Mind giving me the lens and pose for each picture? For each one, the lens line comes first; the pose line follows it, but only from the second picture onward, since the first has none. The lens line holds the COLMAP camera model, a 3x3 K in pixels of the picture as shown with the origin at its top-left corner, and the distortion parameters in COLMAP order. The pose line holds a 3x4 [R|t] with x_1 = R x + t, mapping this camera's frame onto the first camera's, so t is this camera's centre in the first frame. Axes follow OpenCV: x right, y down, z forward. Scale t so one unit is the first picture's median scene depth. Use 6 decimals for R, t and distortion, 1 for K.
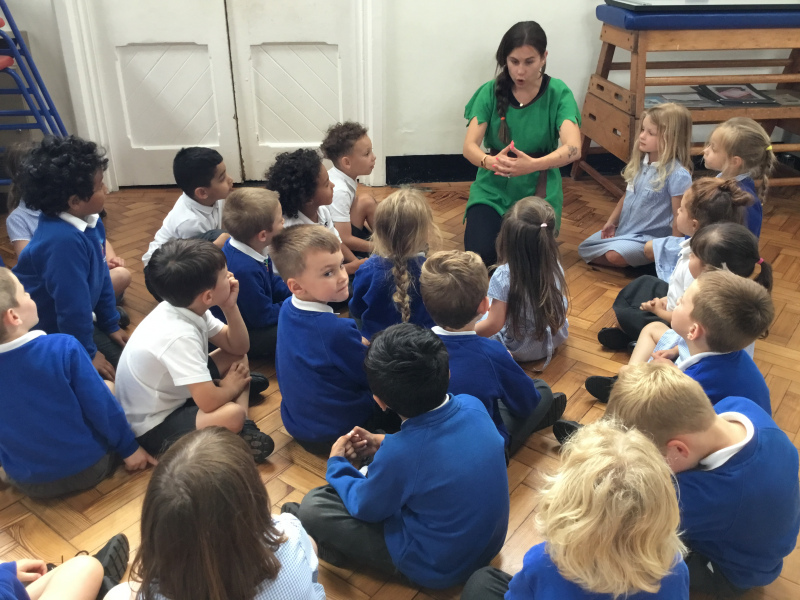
lens RADIAL K [[715.7, 0, 394.8], [0, 715.7, 301.4], [0, 0, 1]] dist [0.057373, -0.109534]
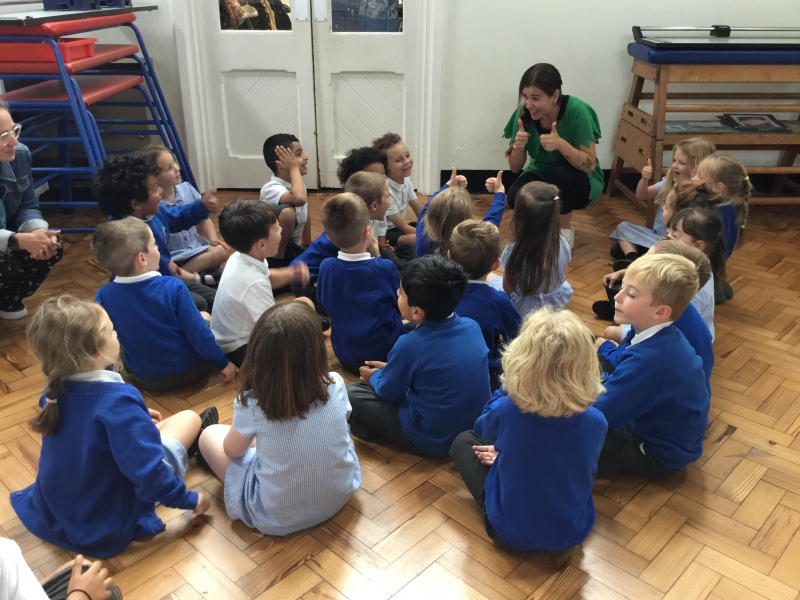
lens RADIAL K [[715.7, 0, 398.4], [0, 715.7, 300.0], [0, 0, 1]] dist [0.057373, -0.109534]
pose [[0.994537, 0.045399, -0.093993, 0.042313], [-0.050879, 0.997091, -0.056745, 0.086413], [0.091144, 0.061217, 0.993954, -0.162343]]
